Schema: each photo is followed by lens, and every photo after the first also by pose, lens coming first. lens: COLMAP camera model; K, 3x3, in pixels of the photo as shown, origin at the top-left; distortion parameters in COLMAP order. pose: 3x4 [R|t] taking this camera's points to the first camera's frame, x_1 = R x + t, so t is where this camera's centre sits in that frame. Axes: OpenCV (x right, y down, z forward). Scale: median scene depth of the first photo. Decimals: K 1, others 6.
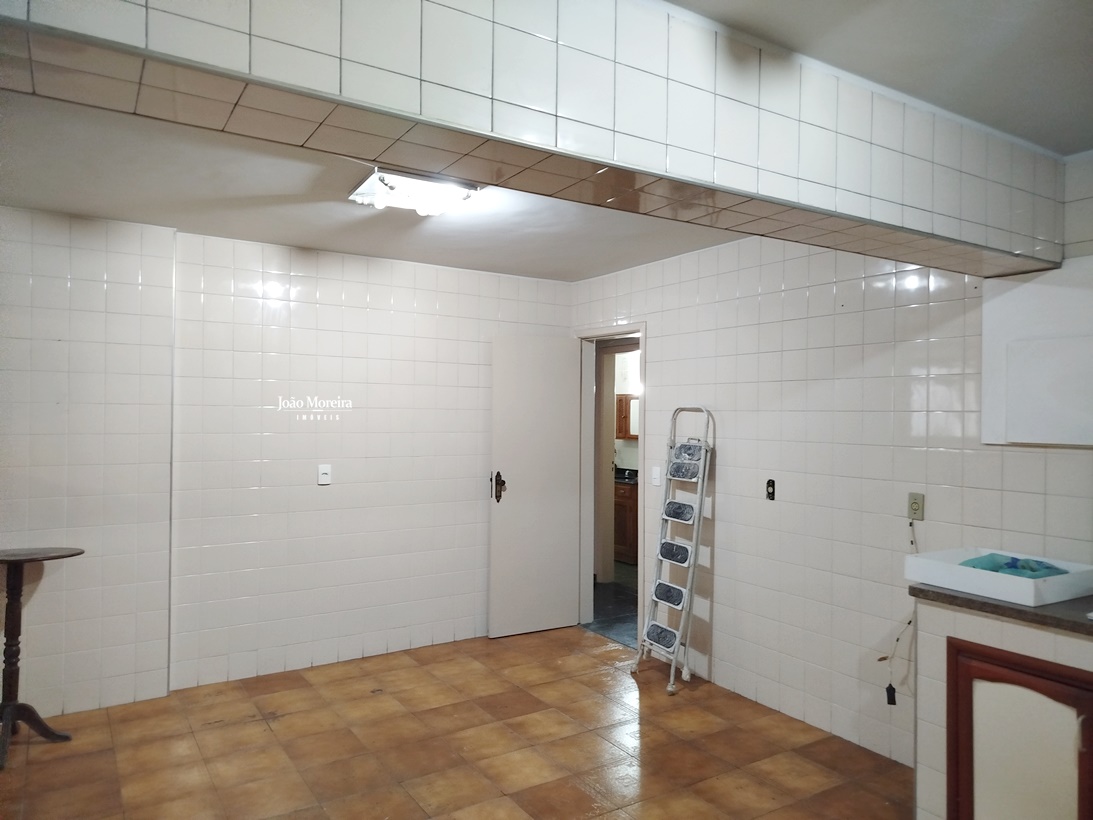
lens RADIAL K [[775.5, 0, 548.0], [0, 775.5, 410.0], [0, 0, 1]] dist [0.025418, -0.019293]
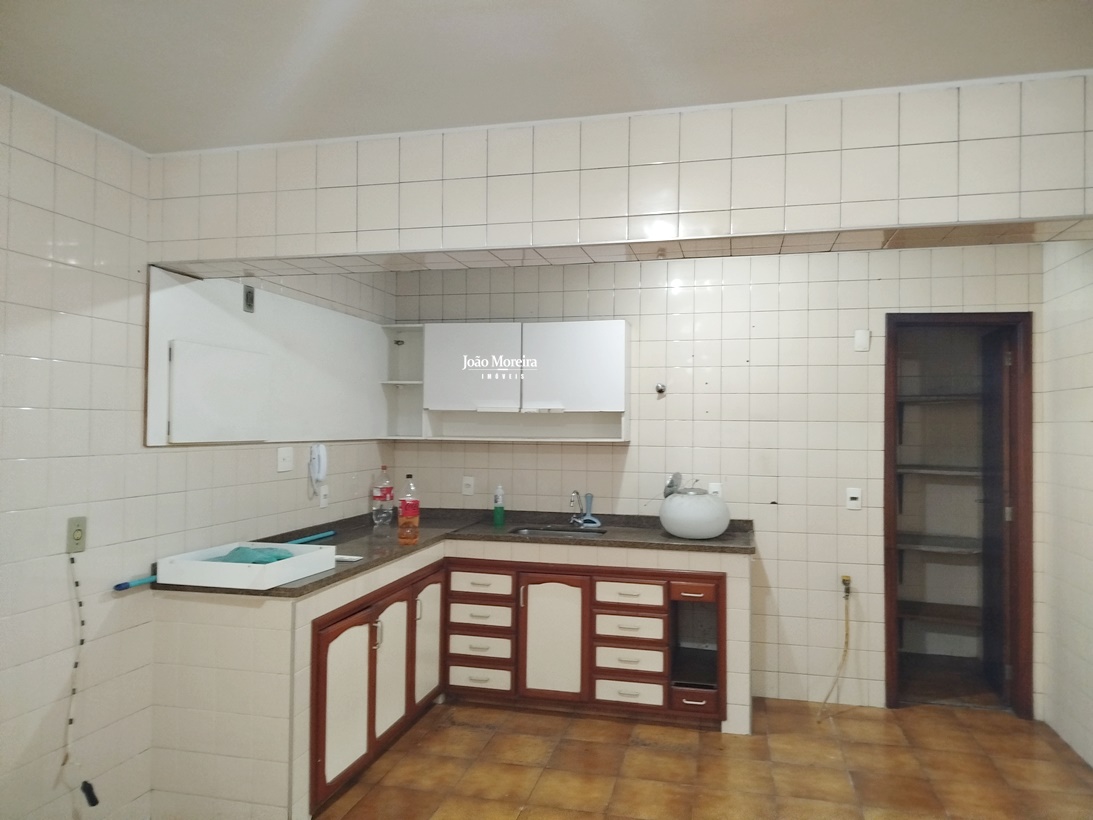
lens RADIAL K [[775.5, 0, 546.9], [0, 775.5, 411.3], [0, 0, 1]] dist [0.025418, -0.019293]
pose [[-0.703902, -0.006158, 0.710271, -0.430983], [-0.023606, 0.999613, -0.014728, 0.004987], [-0.709905, -0.027134, -0.703774, 1.358179]]
